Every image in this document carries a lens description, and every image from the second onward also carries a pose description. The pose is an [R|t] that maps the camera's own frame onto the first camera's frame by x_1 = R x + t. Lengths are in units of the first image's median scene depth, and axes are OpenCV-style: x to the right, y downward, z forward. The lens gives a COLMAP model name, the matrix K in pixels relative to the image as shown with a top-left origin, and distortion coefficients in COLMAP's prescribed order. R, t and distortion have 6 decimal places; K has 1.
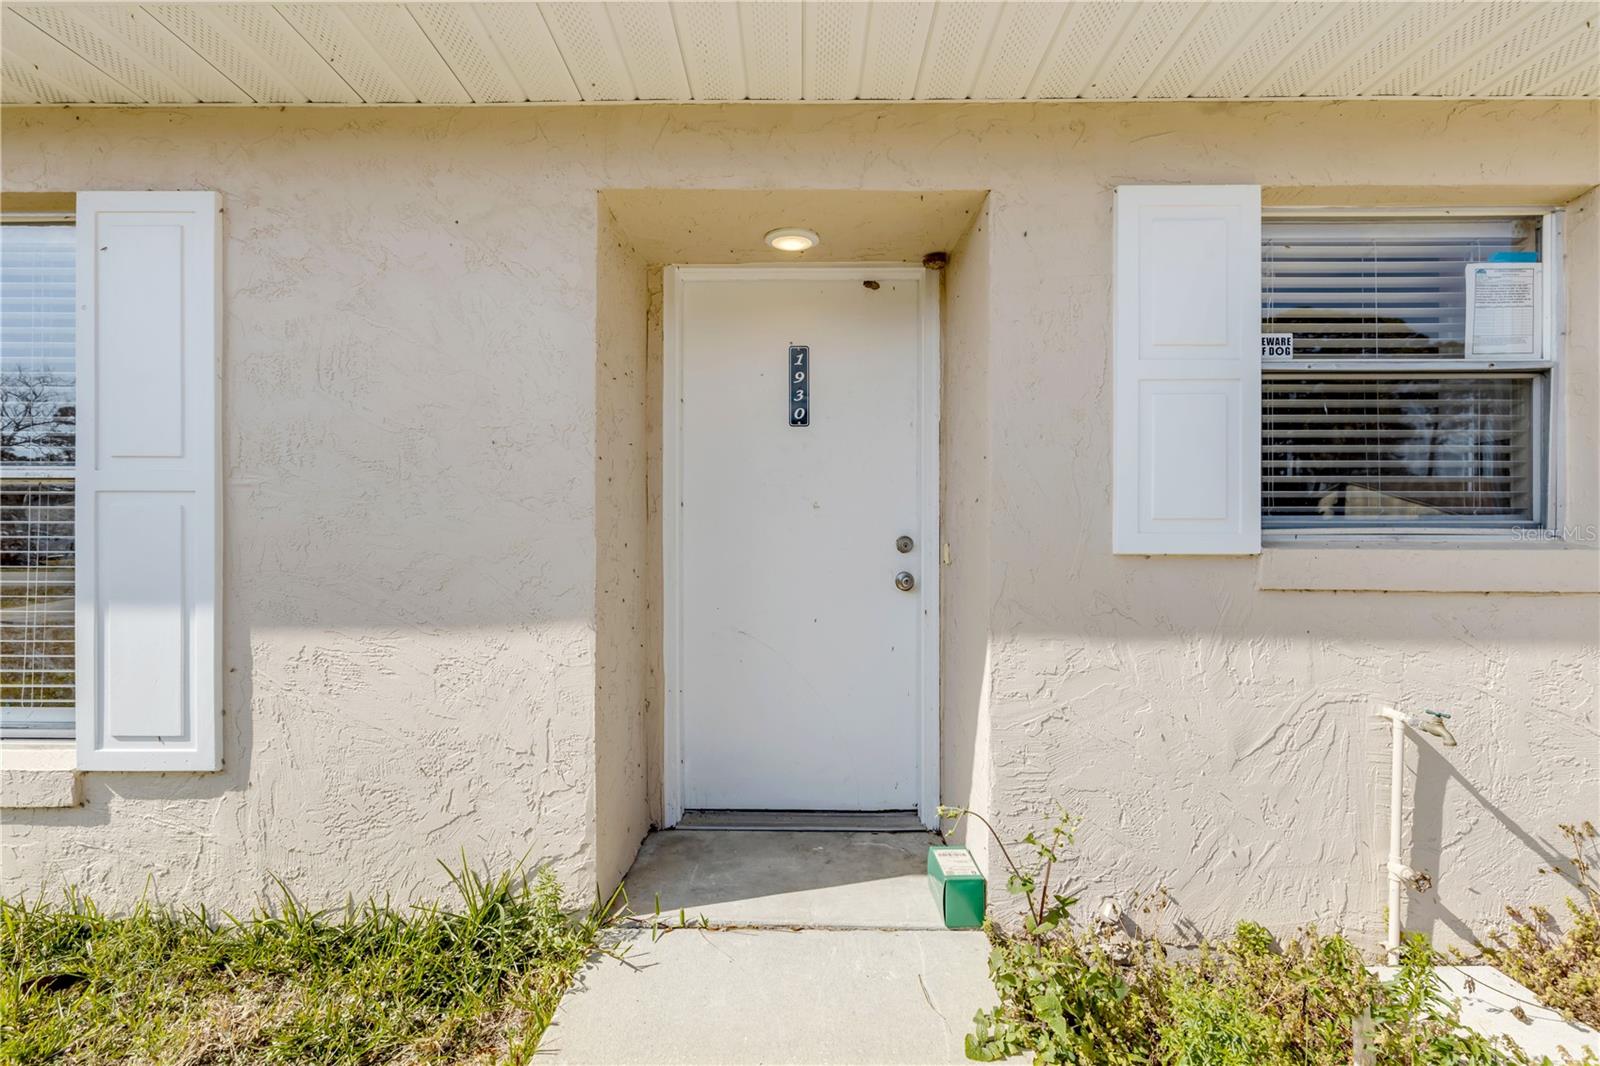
lens RADIAL K [[714.5, 0, 796.4], [0, 714.5, 531.7], [0, 0, 1]] dist [0.000530, -0.000939]
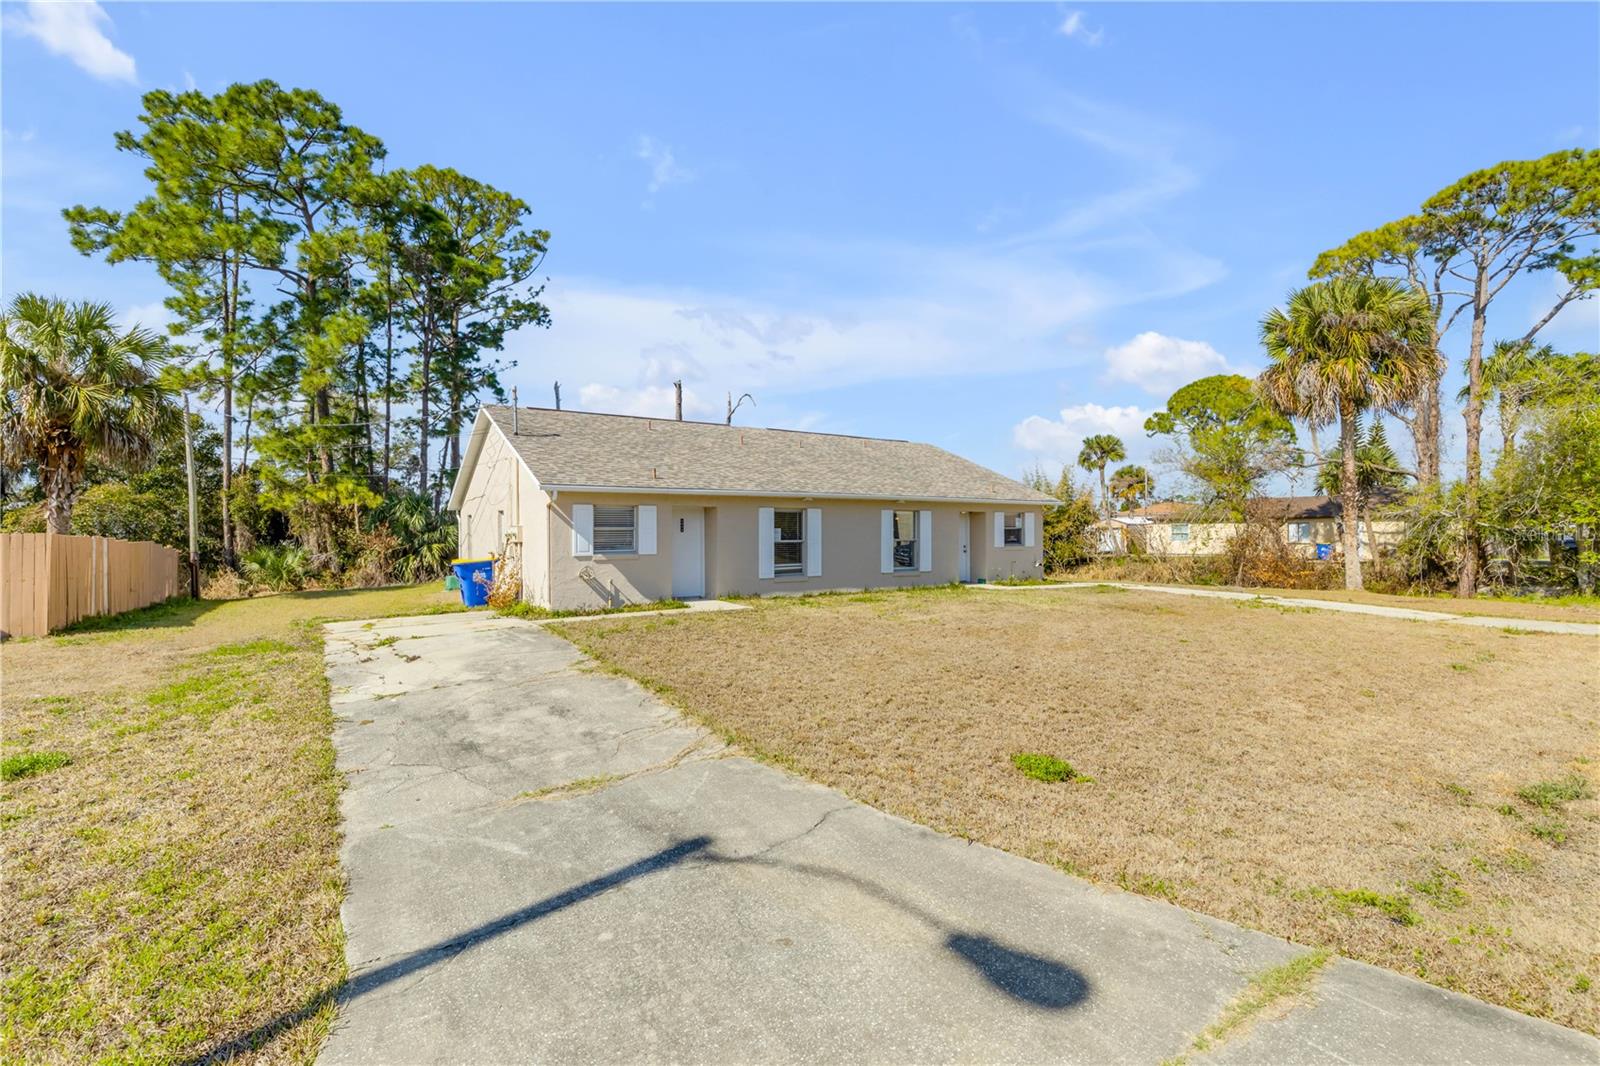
lens RADIAL K [[714.5, 0, 796.4], [0, 714.5, 531.7], [0, 0, 1]] dist [0.000530, -0.000939]
pose [[0.838817, -0.001250, 0.544412, -7.259231], [0.002095, 0.999997, -0.000933, -0.178883], [-0.544409, 0.001923, 0.838818, -5.848165]]
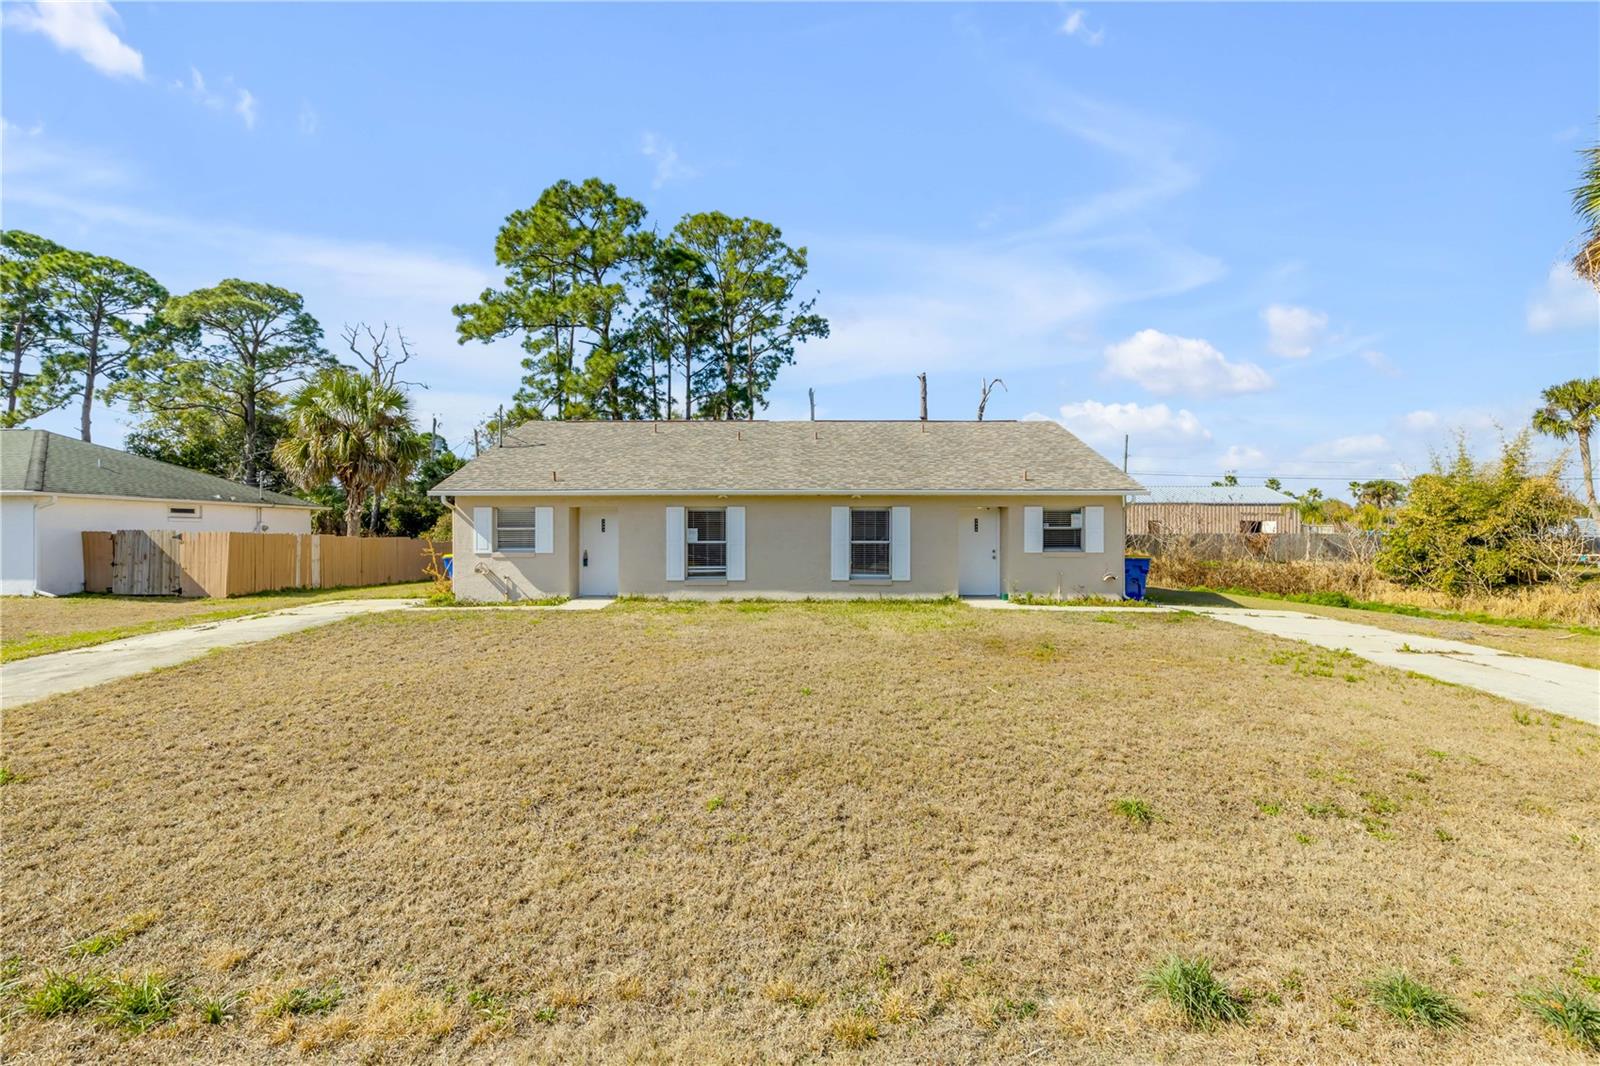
lens RADIAL K [[719.4, 0, 797.6], [0, 719.4, 531.3], [0, 0, 1]] dist [0.001004, -0.000359]
pose [[0.999956, 0.000971, -0.009315, -1.895990], [-0.000972, 1.000000, -0.000178, -0.194308], [0.009315, 0.000187, 0.999957, -6.673552]]
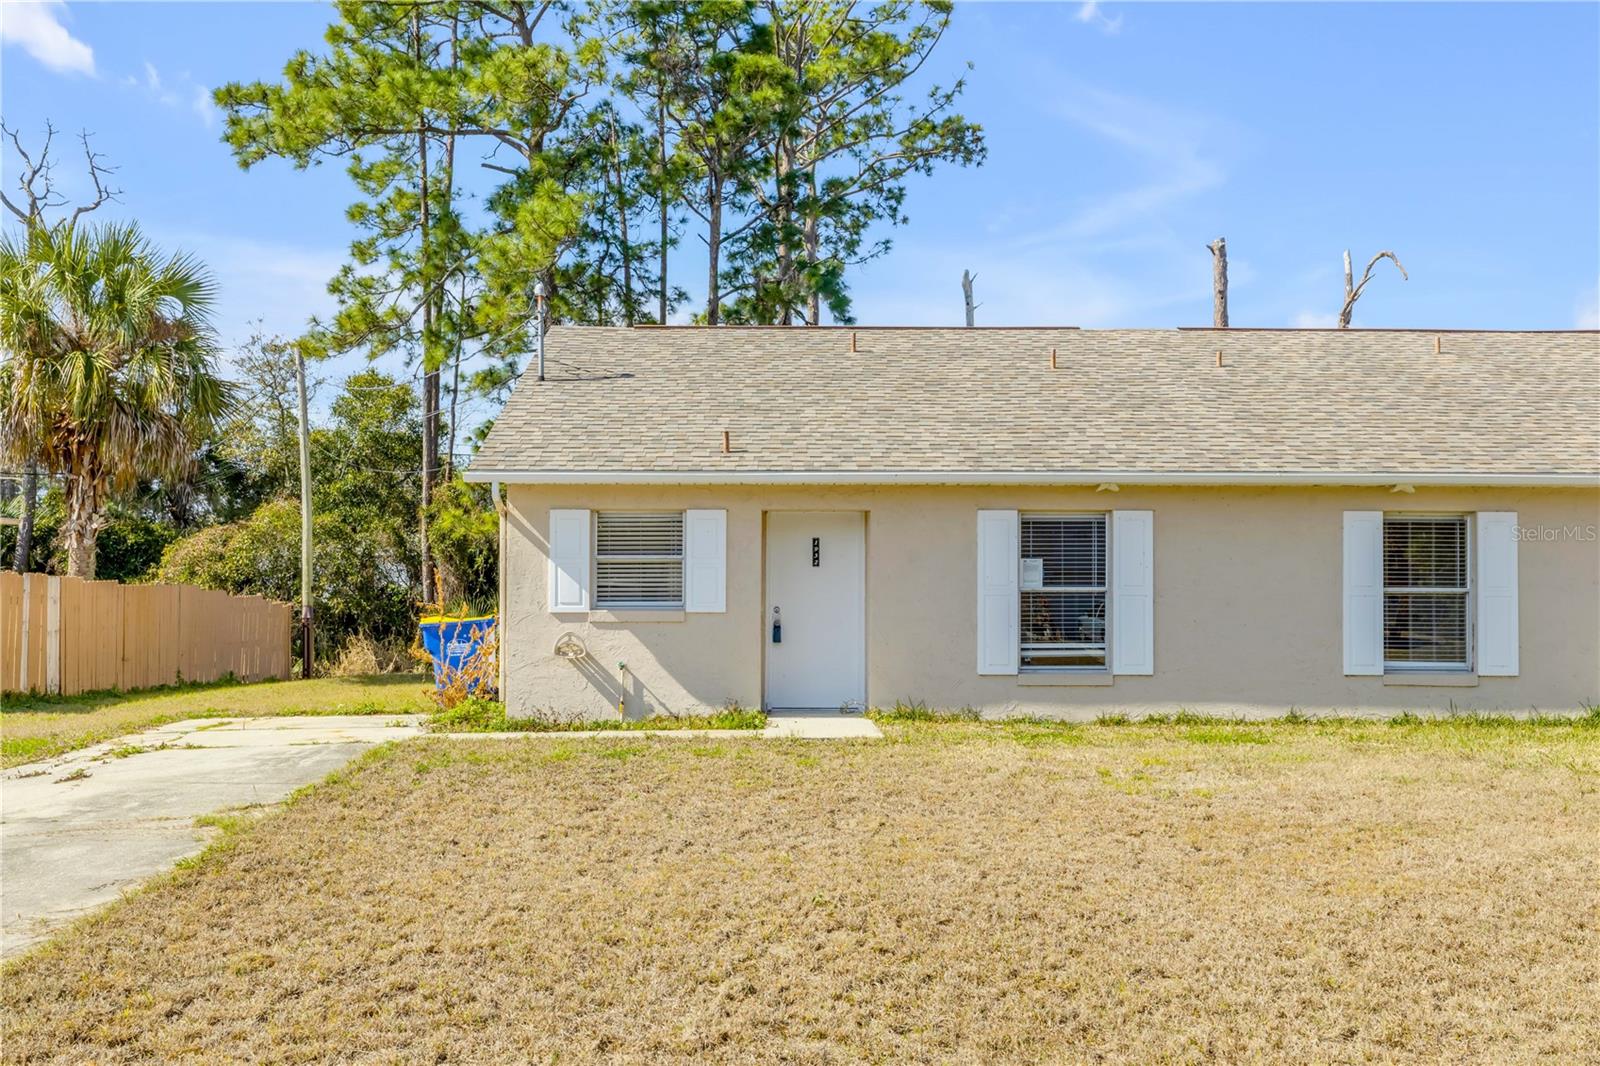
lens RADIAL K [[1541.9, 0, 800.0], [0, 1541.9, 533.0], [0, 0, 1]] dist [0.012579, -0.006773]
pose [[0.999971, 0.004172, 0.006400, -4.243403], [-0.003947, 0.999384, -0.034871, -0.085572], [-0.006541, 0.034844, 0.999371, -6.399762]]
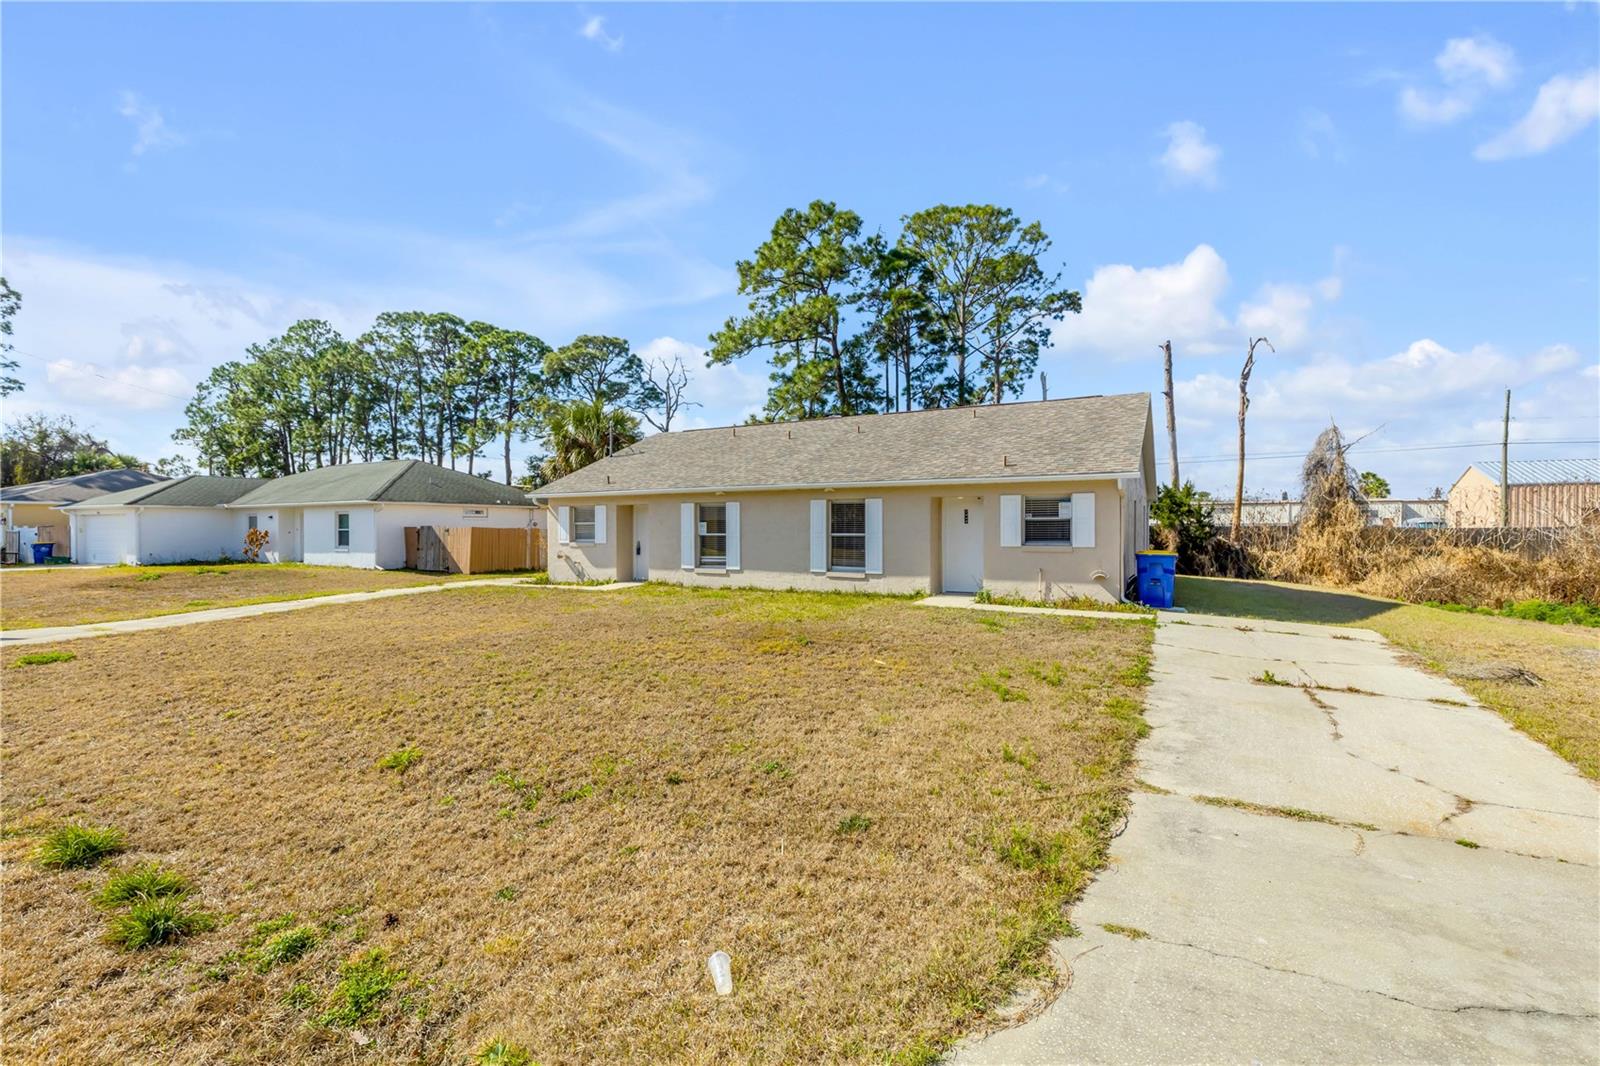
lens RADIAL K [[714.5, 0, 796.4], [0, 714.5, 531.7], [0, 0, 1]] dist [0.000530, -0.000939]
pose [[0.877620, 0.000813, -0.479356, 1.987214], [0.002892, 0.999971, 0.006991, -0.167213], [0.479348, -0.007522, 0.877593, -5.975464]]
